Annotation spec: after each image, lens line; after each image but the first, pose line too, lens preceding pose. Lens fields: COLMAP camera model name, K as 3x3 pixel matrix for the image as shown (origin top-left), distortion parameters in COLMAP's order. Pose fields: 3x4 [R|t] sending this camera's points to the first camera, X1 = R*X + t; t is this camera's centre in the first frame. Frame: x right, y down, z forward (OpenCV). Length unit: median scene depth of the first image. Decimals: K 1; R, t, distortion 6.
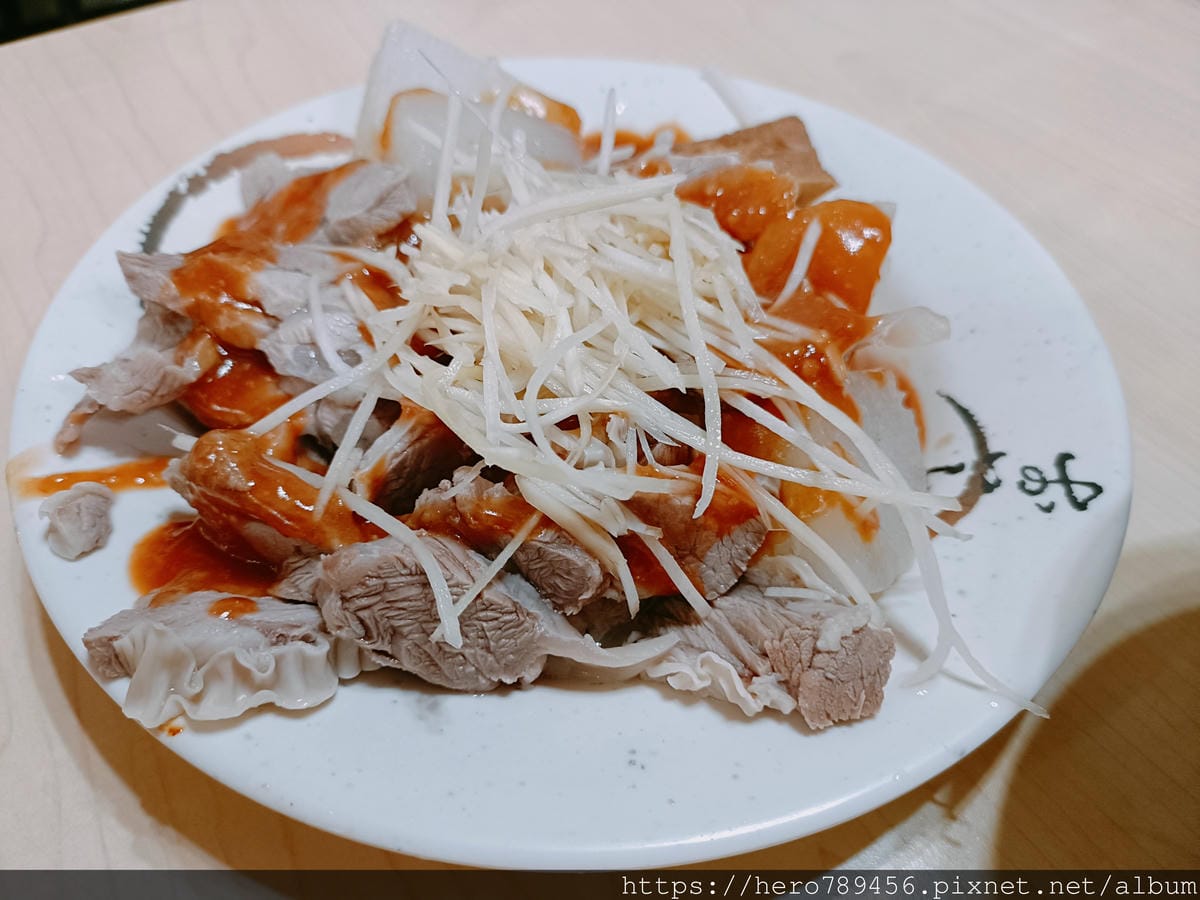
lens RADIAL K [[920.9, 0, 601.3], [0, 920.9, 440.3], [0, 0, 1]] dist [-0.007234, -0.028851]
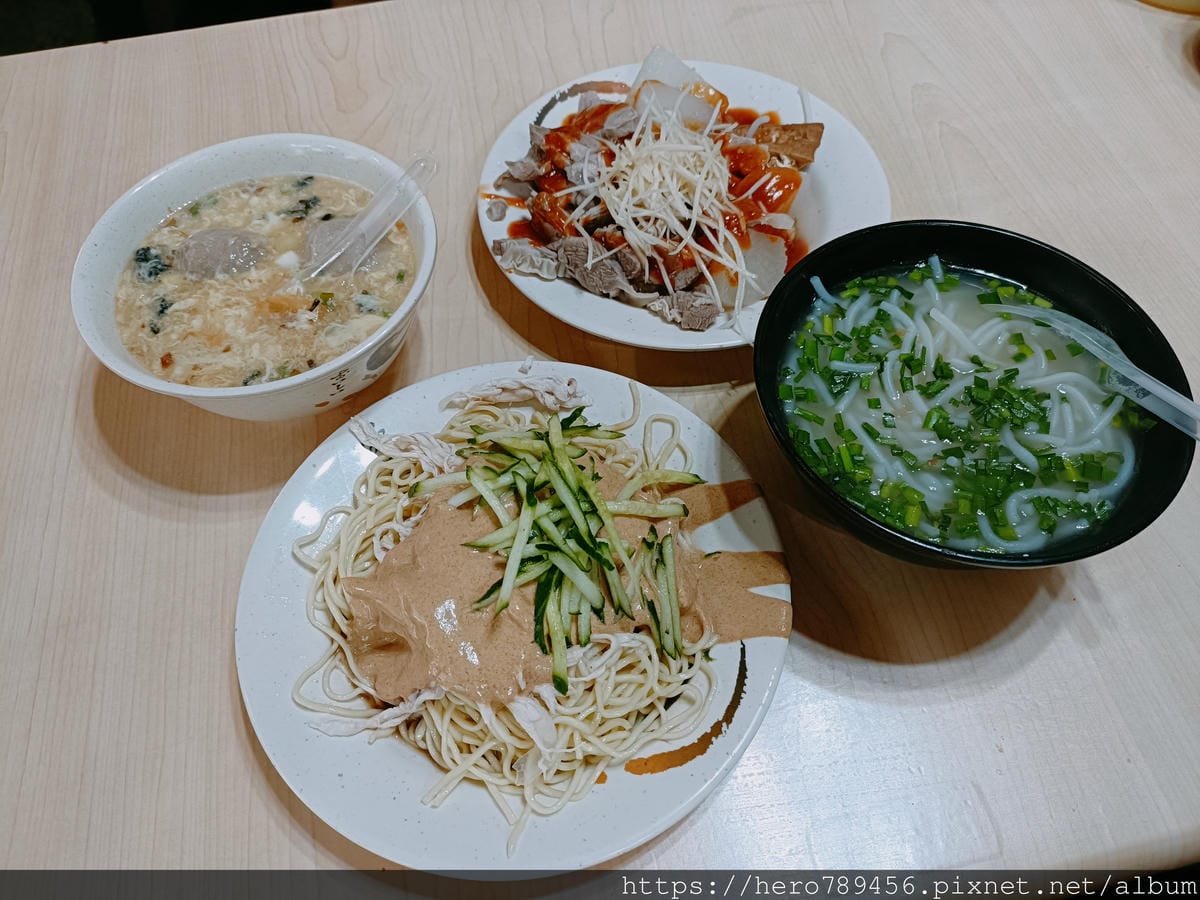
lens RADIAL K [[920.9, 0, 601.9], [0, 920.9, 456.1], [0, 0, 1]] dist [-0.007234, -0.028851]
pose [[0.909451, 0.327201, -0.256590, 0.860611], [-0.283163, 0.939233, 0.194062, 0.169913], [0.304495, -0.103833, 0.946838, -2.008518]]
